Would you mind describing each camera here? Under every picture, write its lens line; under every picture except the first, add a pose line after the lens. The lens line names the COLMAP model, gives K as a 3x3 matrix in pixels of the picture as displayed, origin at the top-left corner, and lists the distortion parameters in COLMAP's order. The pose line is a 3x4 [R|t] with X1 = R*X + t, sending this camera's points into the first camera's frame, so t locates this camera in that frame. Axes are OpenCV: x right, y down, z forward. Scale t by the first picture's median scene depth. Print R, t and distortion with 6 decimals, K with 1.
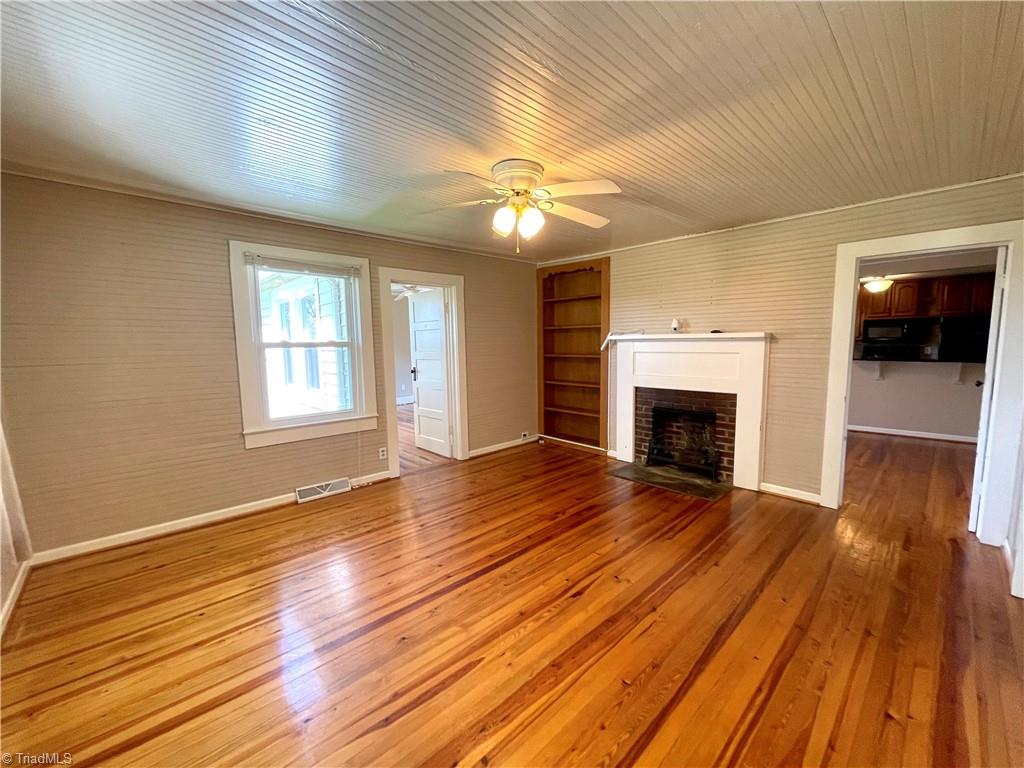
lens RADIAL K [[415.7, 0, 511.7], [0, 415.7, 385.4], [0, 0, 1]] dist [-0.002325, 0.000610]
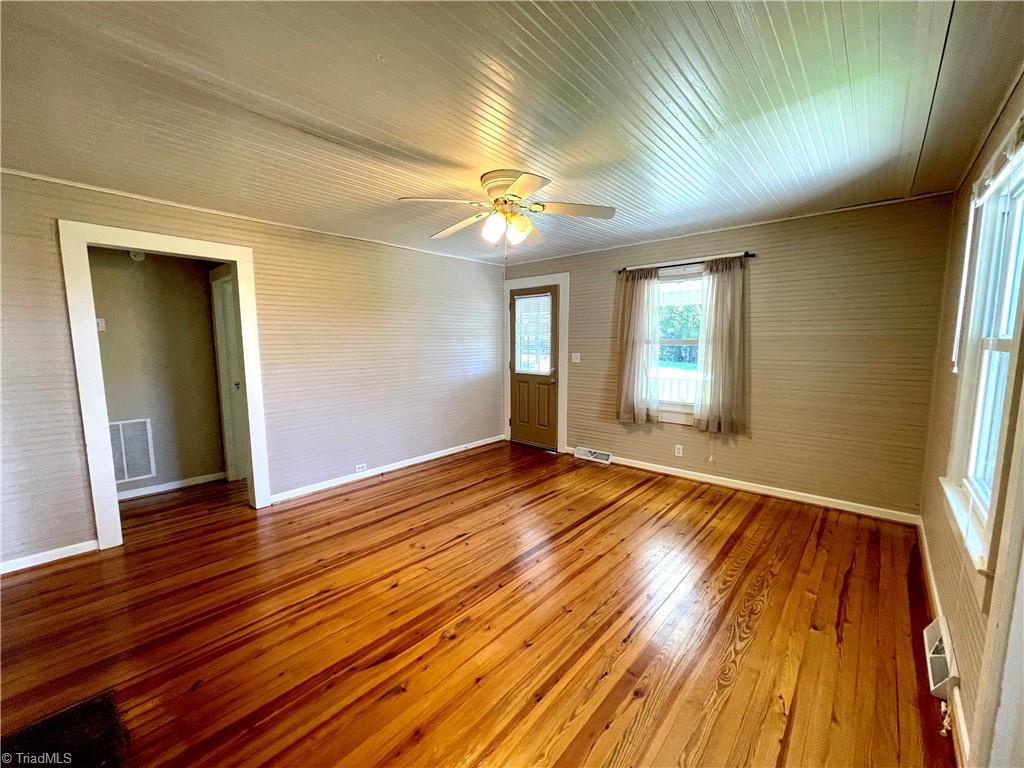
lens RADIAL K [[415.7, 0, 512.4], [0, 415.7, 387.4], [0, 0, 1]] dist [-0.002325, 0.000610]
pose [[-0.995536, 0.023946, -0.091290, 0.106019], [0.003748, 0.976546, 0.215278, -0.232308], [0.094304, 0.213975, -0.972276, 2.182294]]
